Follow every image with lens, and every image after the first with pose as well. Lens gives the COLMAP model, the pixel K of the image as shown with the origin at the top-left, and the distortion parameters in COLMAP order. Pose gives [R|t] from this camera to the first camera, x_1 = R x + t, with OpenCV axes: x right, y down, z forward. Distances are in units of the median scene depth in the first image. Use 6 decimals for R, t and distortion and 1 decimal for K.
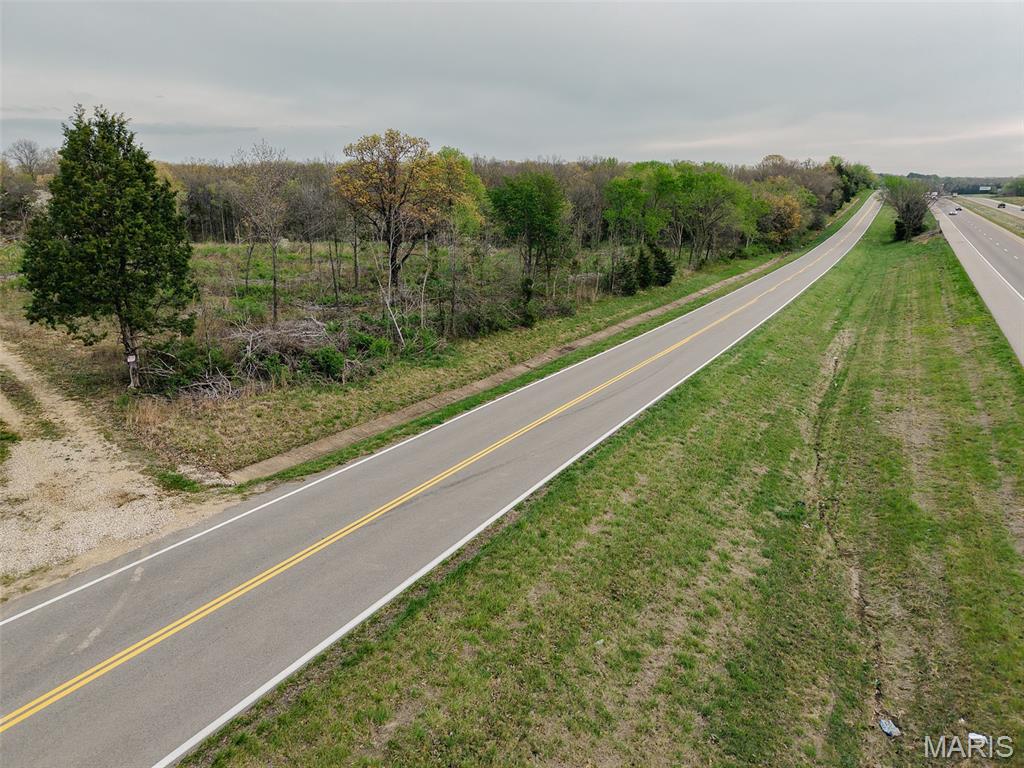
lens RADIAL K [[683.1, 0, 518.5], [0, 683.1, 379.1], [0, 0, 1]] dist [0.030910, -0.037006]
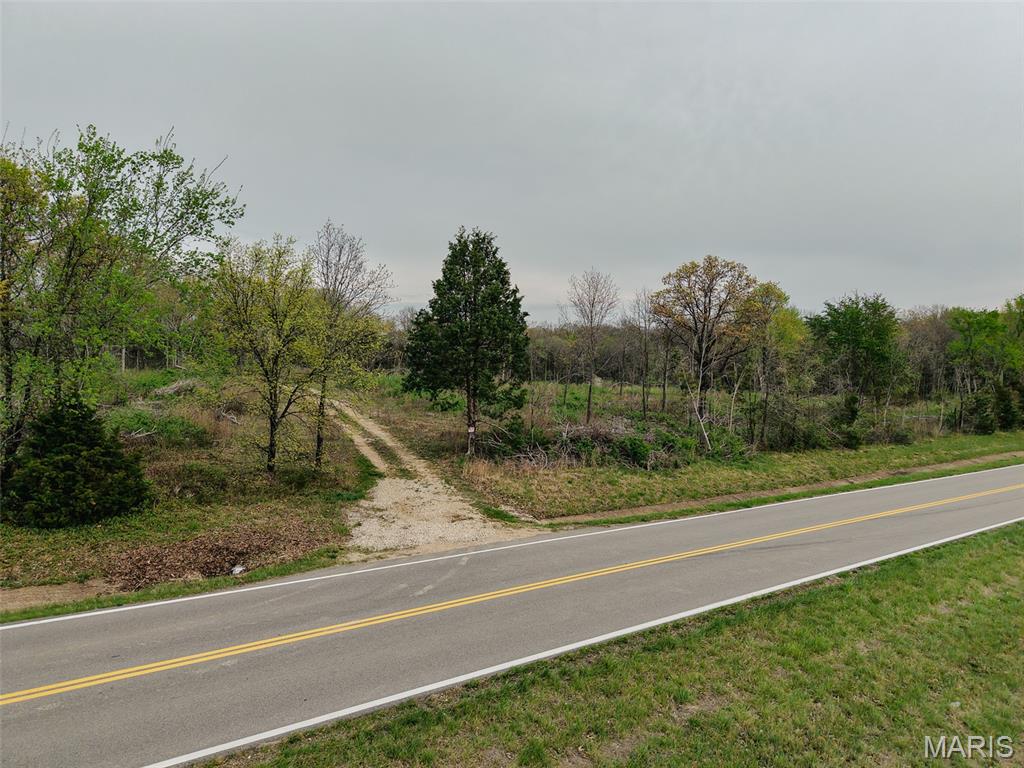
lens RADIAL K [[683.1, 0, 510.6], [0, 683.1, 383.7], [0, 0, 1]] dist [0.030910, -0.037006]
pose [[0.902534, 0.024437, -0.429925, -0.009277], [-0.122070, 0.971953, -0.201013, 0.142880], [0.412954, 0.233901, 0.880204, -0.010139]]
